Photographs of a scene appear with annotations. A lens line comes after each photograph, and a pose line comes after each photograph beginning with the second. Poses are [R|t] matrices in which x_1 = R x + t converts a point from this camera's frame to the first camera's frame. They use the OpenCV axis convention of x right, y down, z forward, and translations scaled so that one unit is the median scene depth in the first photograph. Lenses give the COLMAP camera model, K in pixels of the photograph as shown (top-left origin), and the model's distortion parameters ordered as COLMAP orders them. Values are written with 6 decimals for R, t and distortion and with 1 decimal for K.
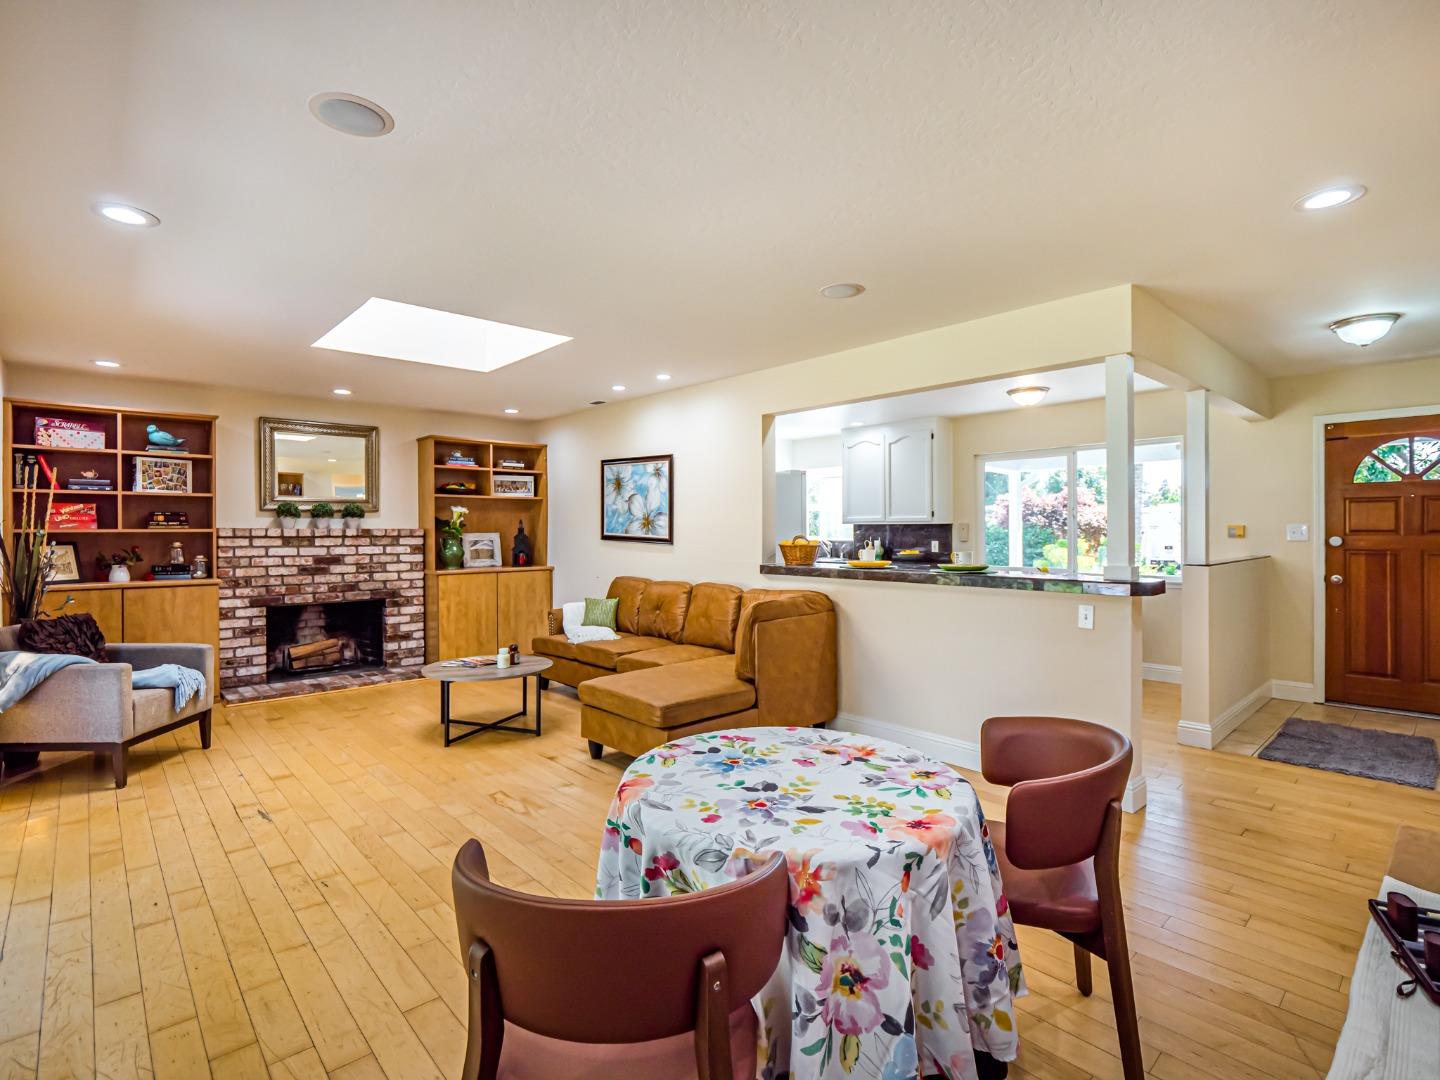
lens RADIAL K [[701.5, 0, 710.0], [0, 701.5, 530.6], [0, 0, 1]] dist [-0.008581, -0.003635]
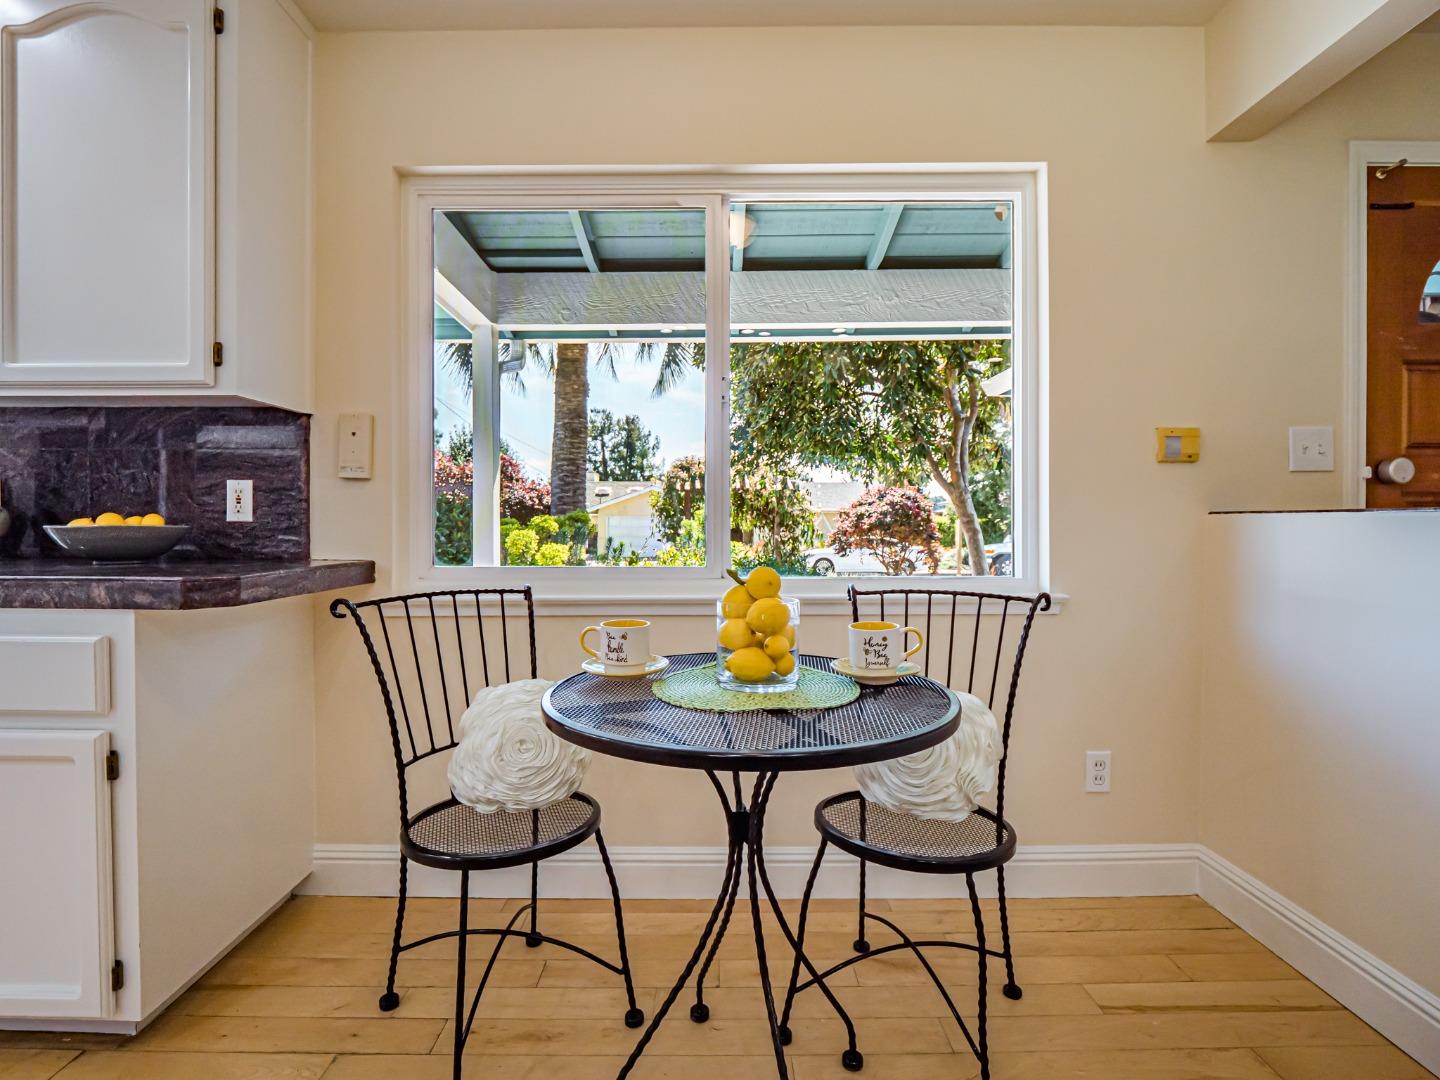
lens RADIAL K [[701.5, 0, 714.8], [0, 701.5, 533.3], [0, 0, 1]] dist [-0.008581, -0.003635]
pose [[0.667193, -0.007484, 0.744848, 0.360257], [-0.002094, 0.999927, 0.011923, 0.046631], [-0.744882, -0.009515, 0.667128, 1.020912]]
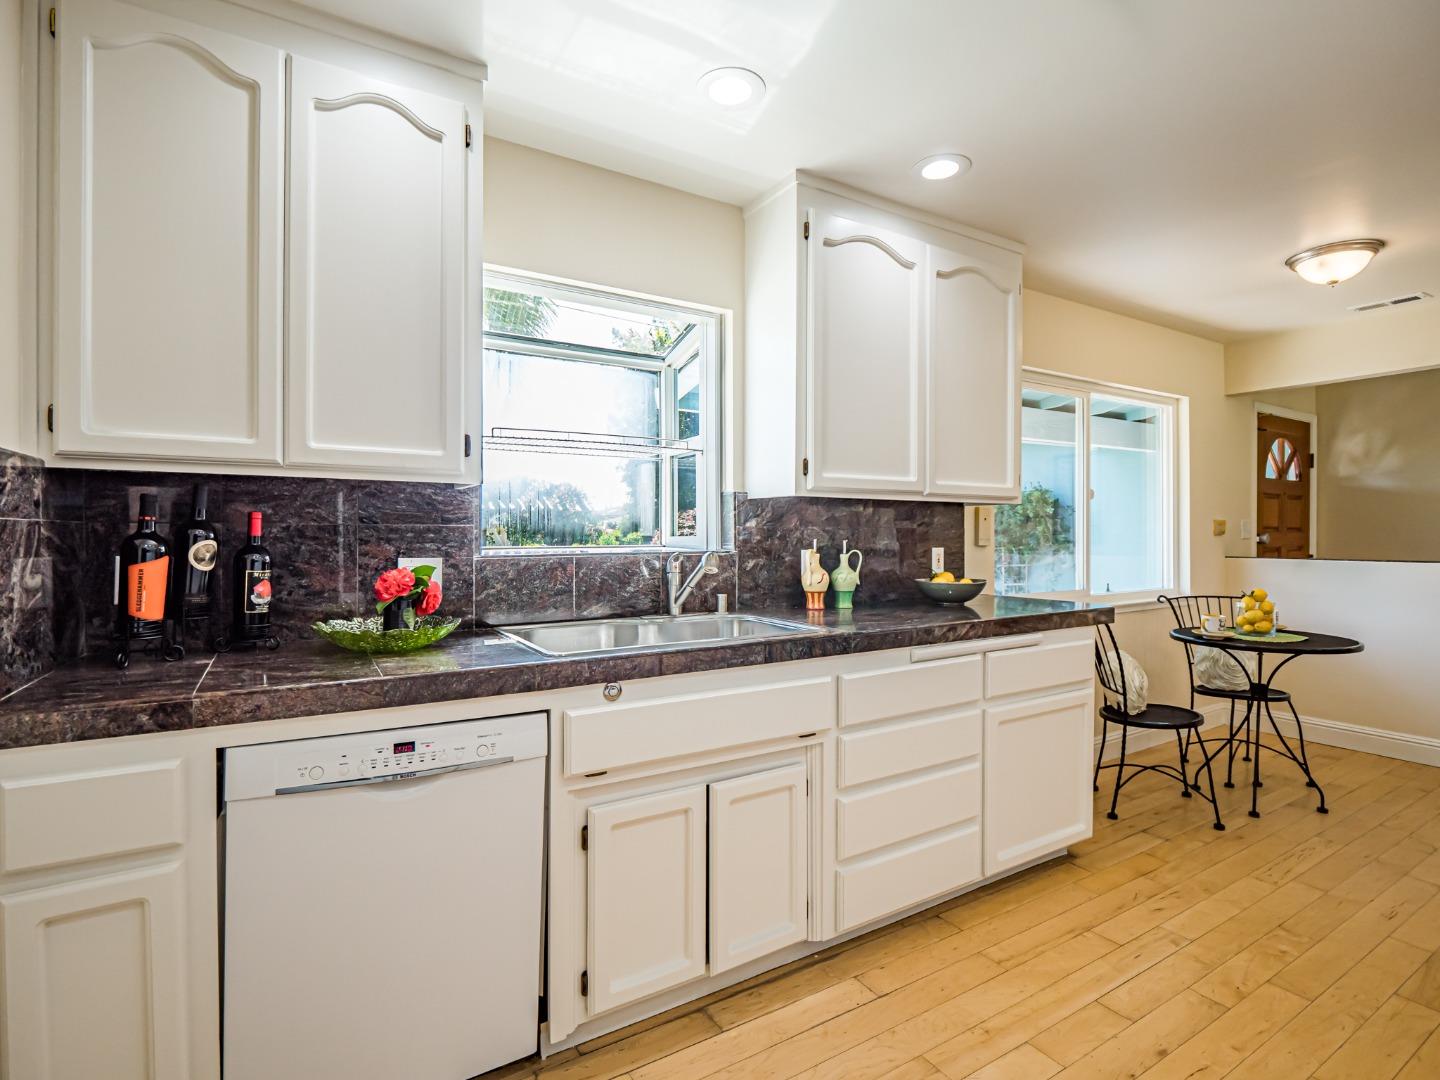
lens RADIAL K [[701.5, 0, 721.8], [0, 701.5, 537.2], [0, 0, 1]] dist [-0.008581, -0.003635]
pose [[0.183747, -0.002969, 0.982969, -0.164776], [-0.000874, 0.999995, 0.003184, 0.011534], [-0.982973, -0.001444, 0.183743, 1.546742]]
